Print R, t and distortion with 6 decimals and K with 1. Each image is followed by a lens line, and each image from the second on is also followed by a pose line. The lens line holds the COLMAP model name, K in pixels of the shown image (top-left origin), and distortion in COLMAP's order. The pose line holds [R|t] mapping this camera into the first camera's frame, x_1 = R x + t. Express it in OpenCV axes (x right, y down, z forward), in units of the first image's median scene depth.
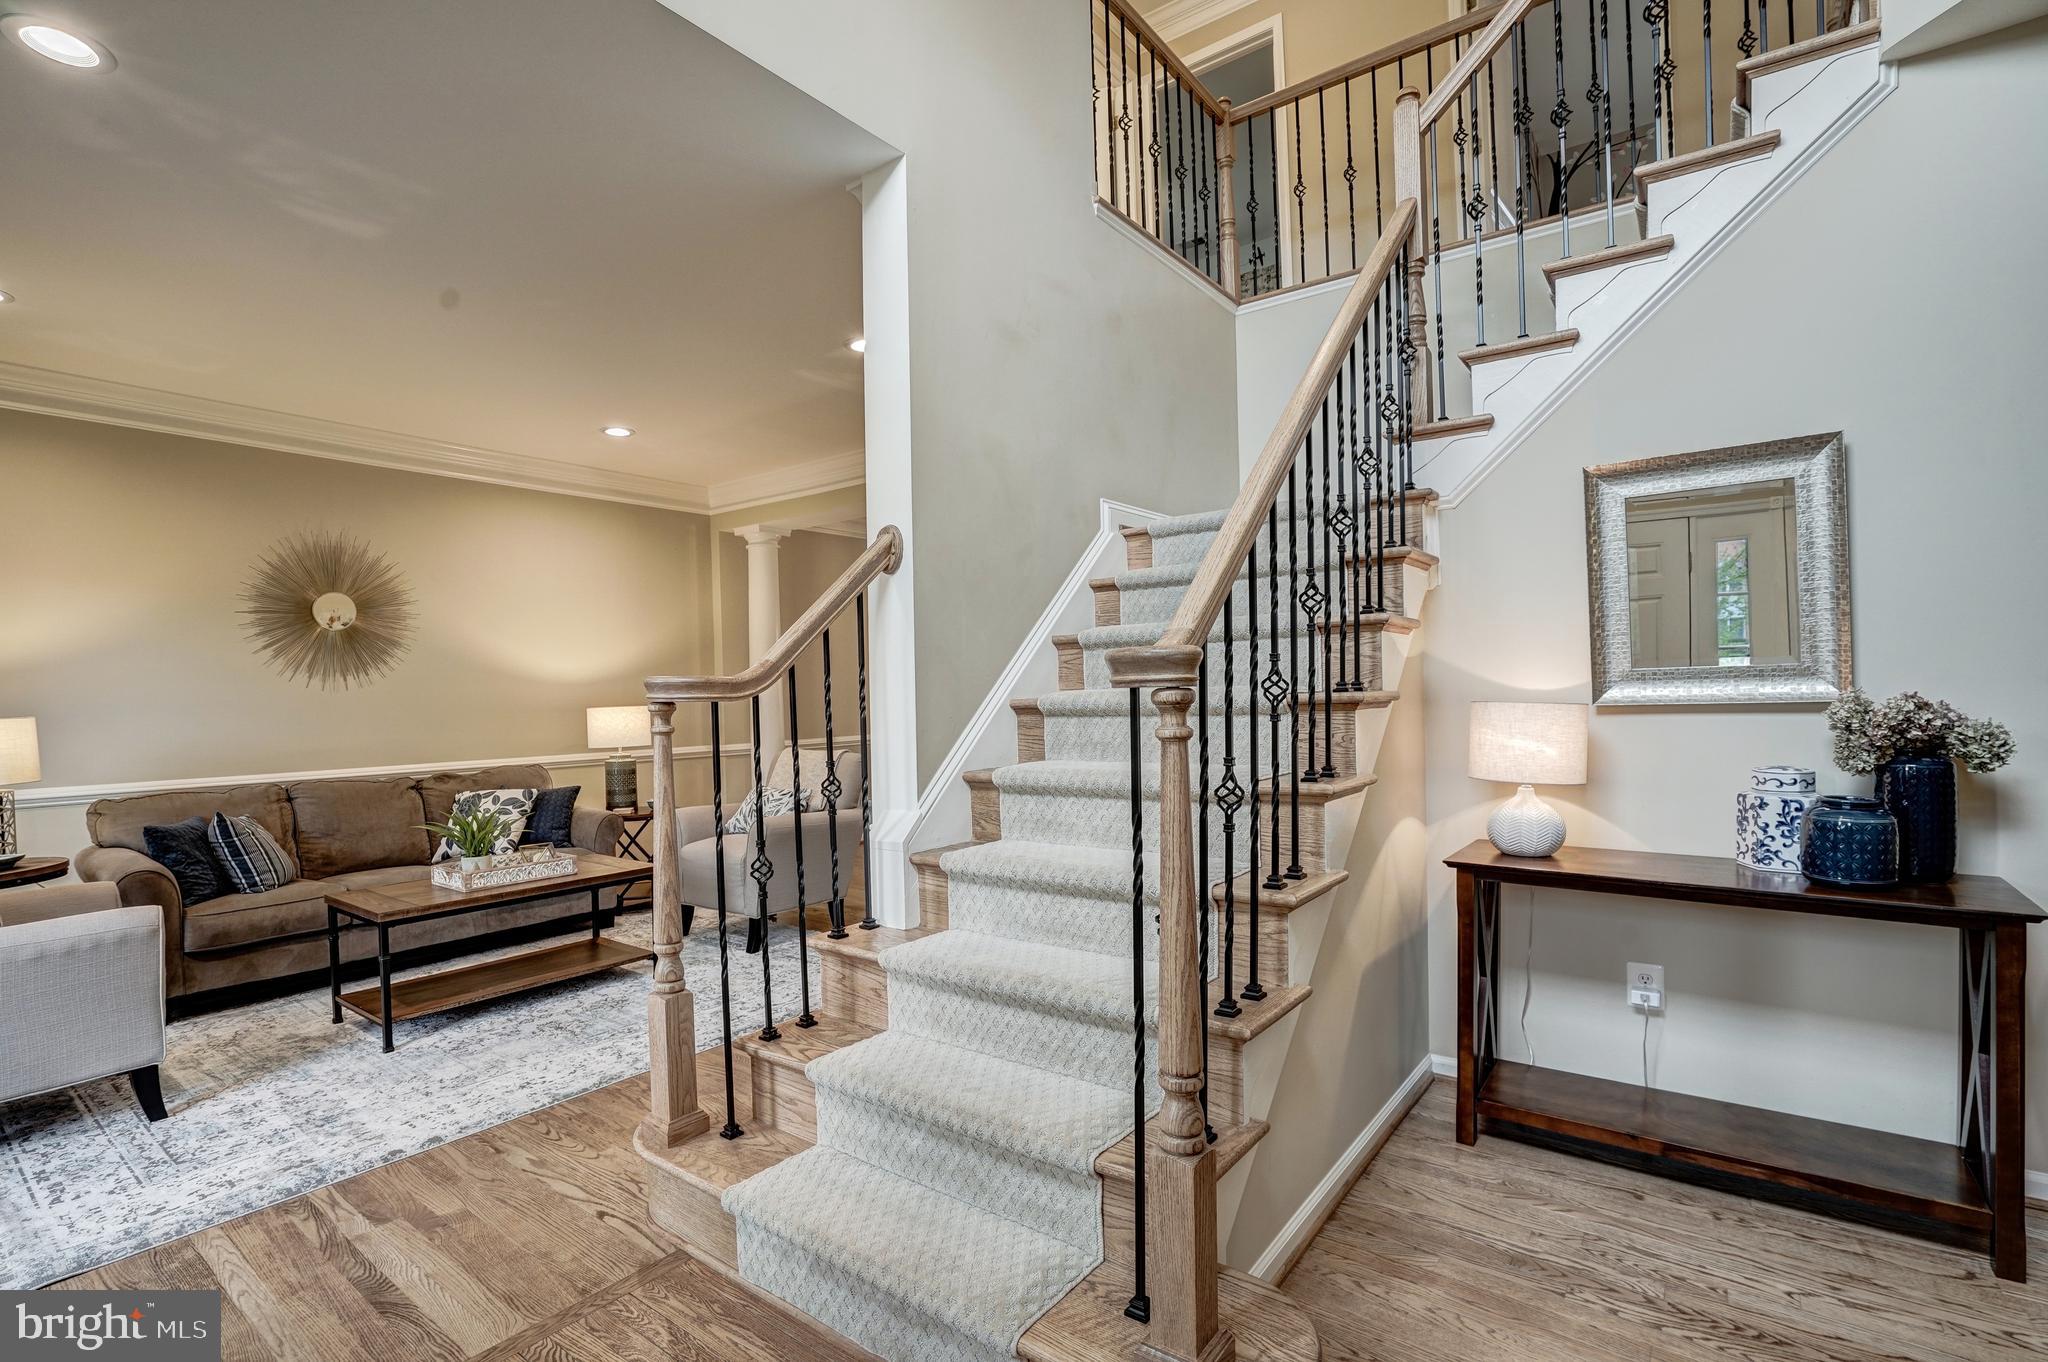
lens RADIAL K [[959.5, 0, 1022.0], [0, 959.5, 688.8], [0, 0, 1]] dist [-0.061414, 0.027734]
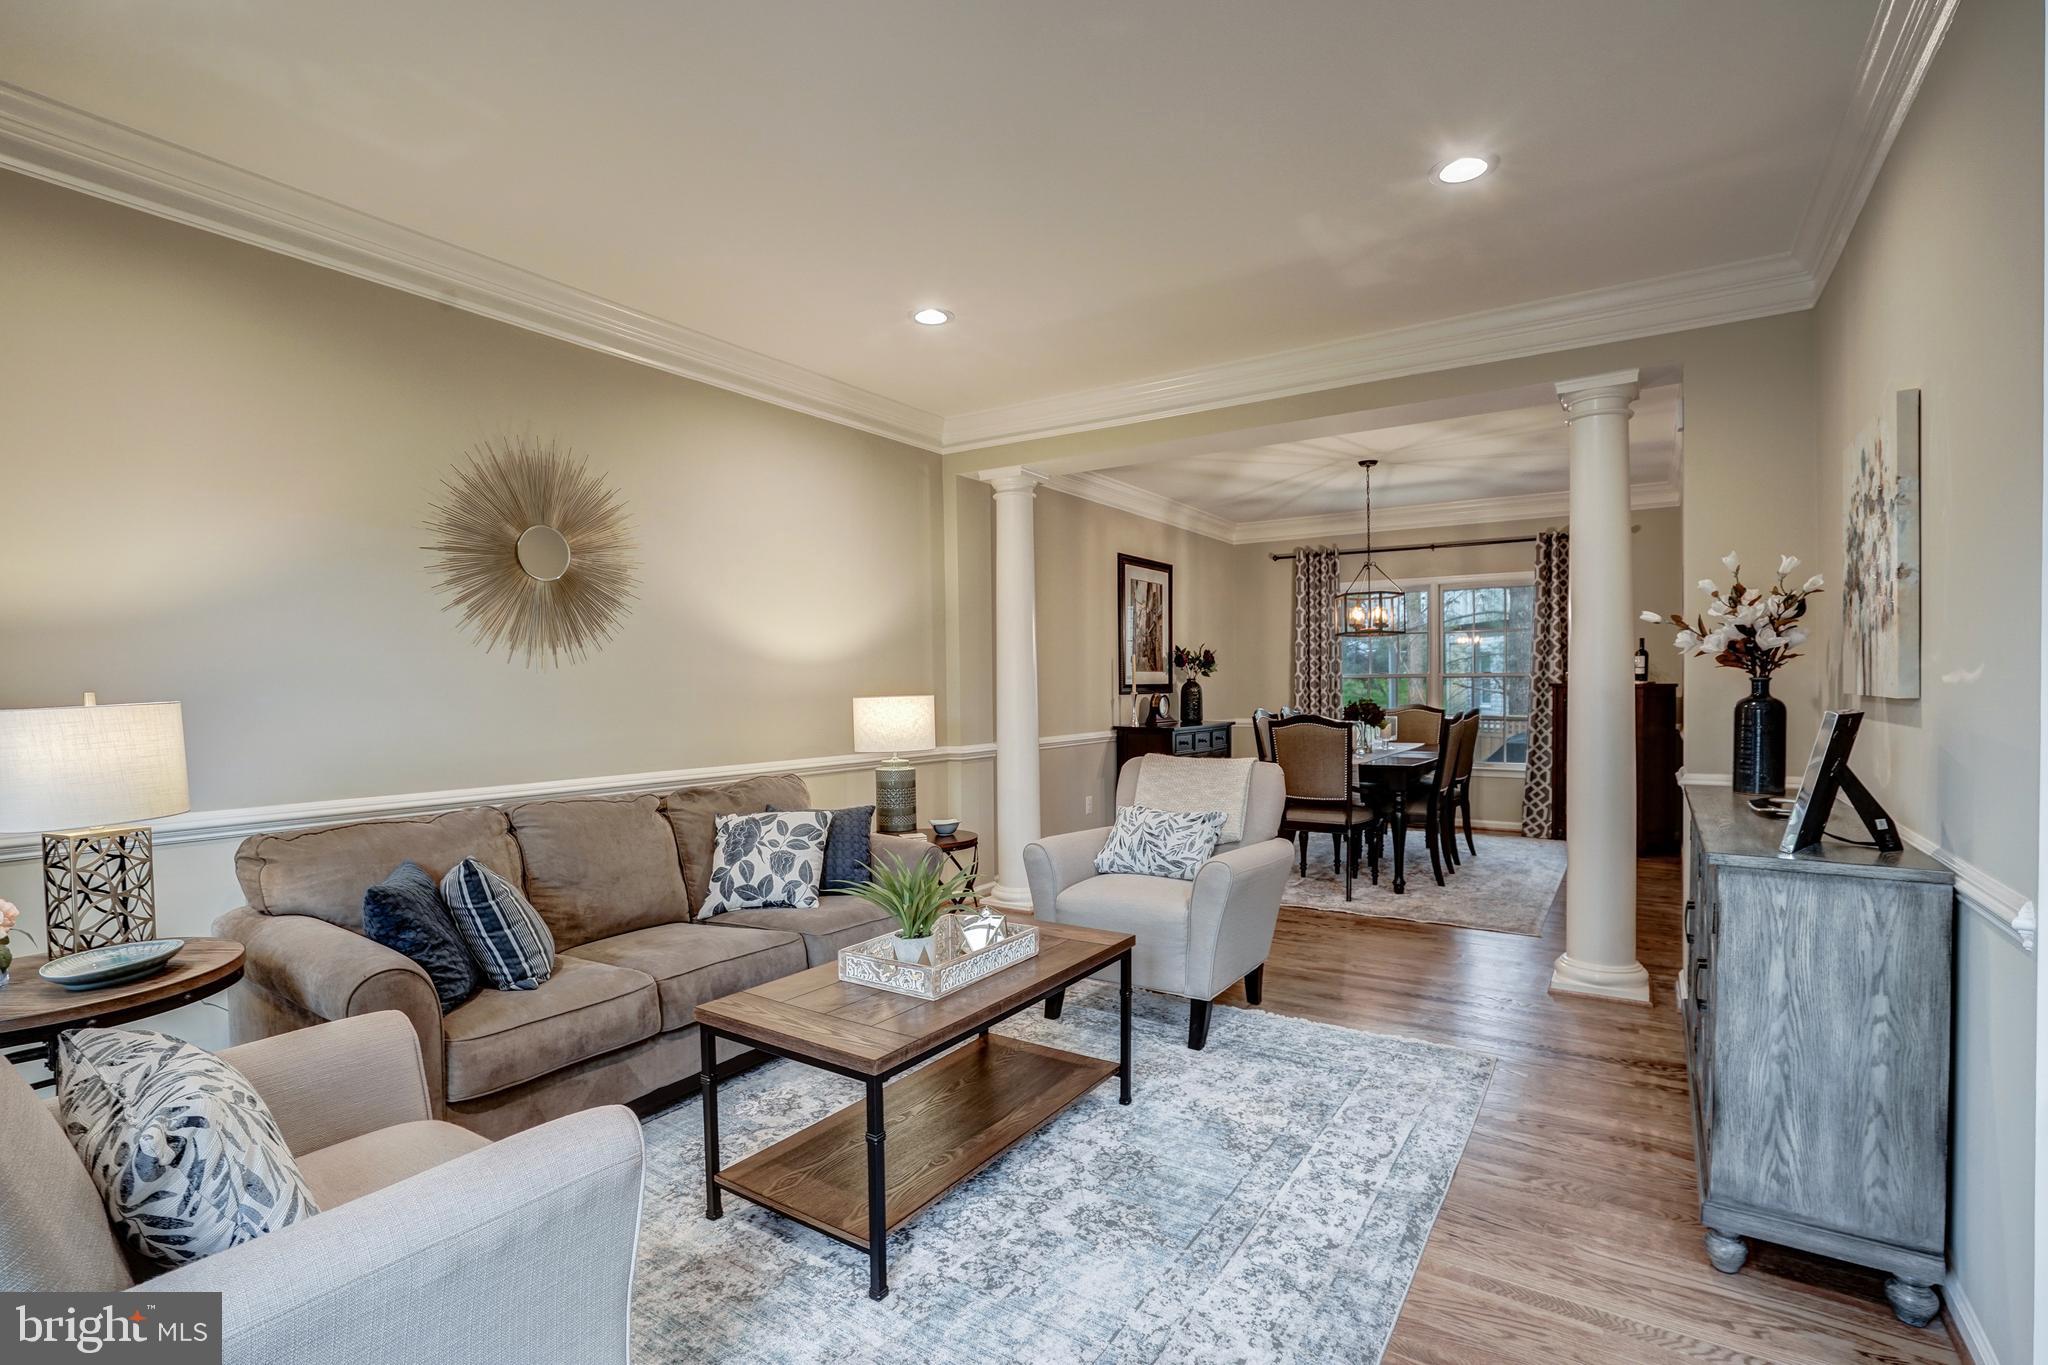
lens RADIAL K [[959.5, 0, 1022.0], [0, 959.5, 690.3], [0, 0, 1]] dist [-0.061414, 0.027734]
pose [[0.998339, 0.015516, 0.055487, -0.443339], [-0.016026, 0.999833, 0.008761, 0.007144], [-0.055342, -0.009636, 0.998421, 0.297493]]
